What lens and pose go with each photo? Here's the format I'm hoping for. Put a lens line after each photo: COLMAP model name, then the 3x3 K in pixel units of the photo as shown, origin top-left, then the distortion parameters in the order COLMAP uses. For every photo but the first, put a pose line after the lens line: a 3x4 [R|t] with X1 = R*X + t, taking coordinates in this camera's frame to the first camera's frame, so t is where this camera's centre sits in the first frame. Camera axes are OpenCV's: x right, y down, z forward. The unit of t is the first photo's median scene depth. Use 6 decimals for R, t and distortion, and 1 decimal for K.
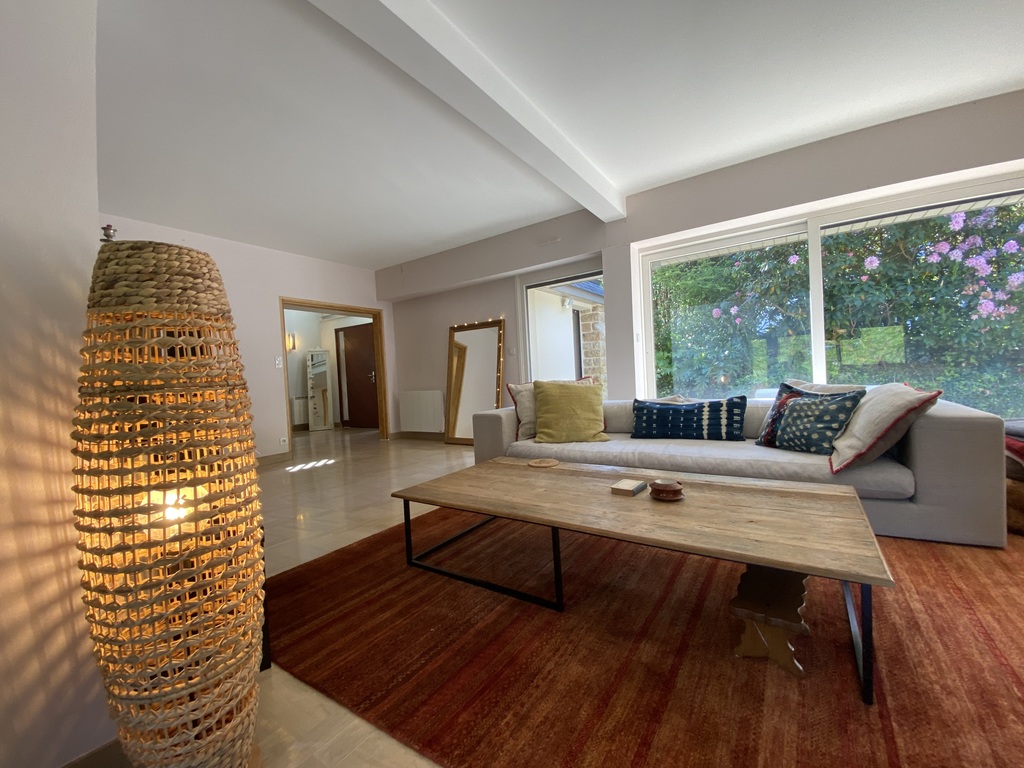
lens RADIAL K [[416.0, 0, 511.4], [0, 416.0, 382.2], [0, 0, 1]] dist [0.011989, -0.005127]
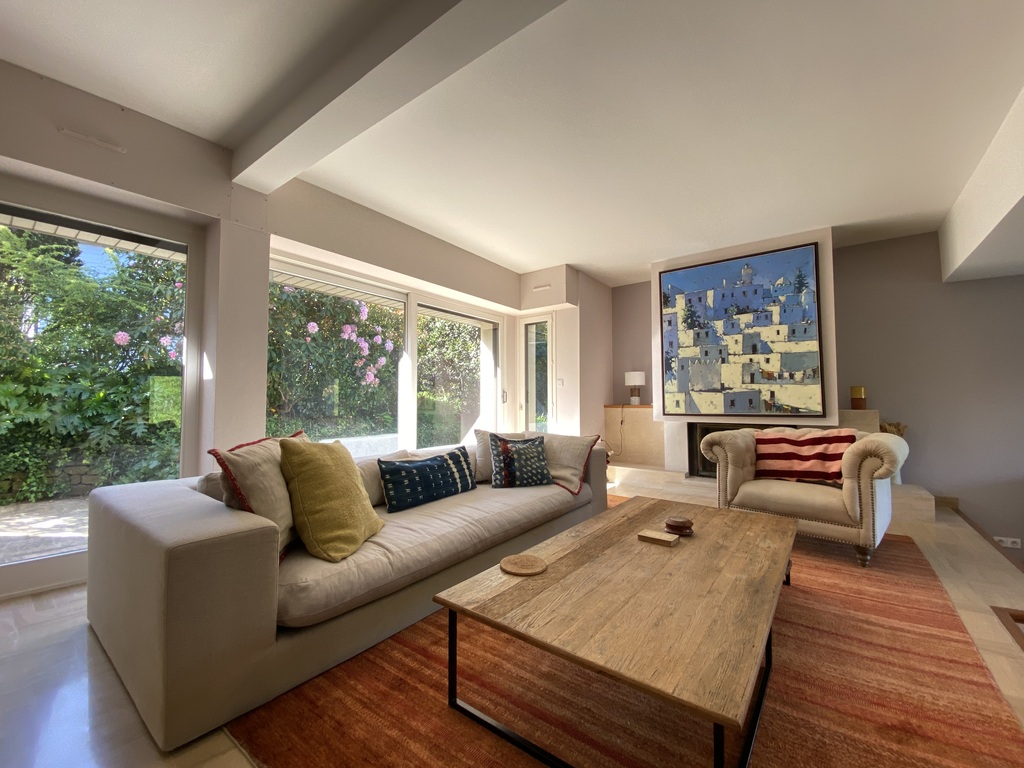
lens RADIAL K [[416.0, 0, 504.8], [0, 416.0, 383.9], [0, 0, 1]] dist [0.011989, -0.005127]
pose [[0.051675, 0.092550, 0.994366, -0.503442], [0.016978, 0.995471, -0.093535, -0.022950], [-0.998520, 0.021715, 0.049870, 0.825872]]
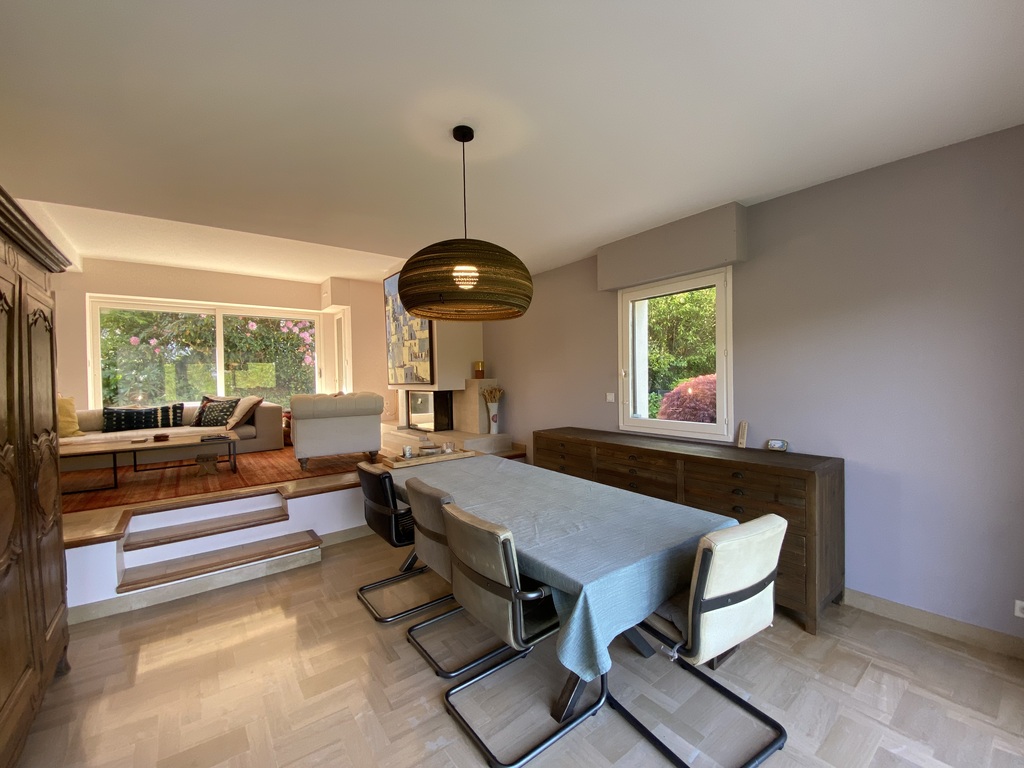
lens RADIAL K [[416.0, 0, 514.1], [0, 416.0, 382.6], [0, 0, 1]] dist [0.011989, -0.005127]
pose [[0.317584, 0.028429, 0.947804, -0.748857], [0.020502, 0.999111, -0.036838, 0.039252], [-0.948008, 0.031131, 0.316719, -1.006205]]
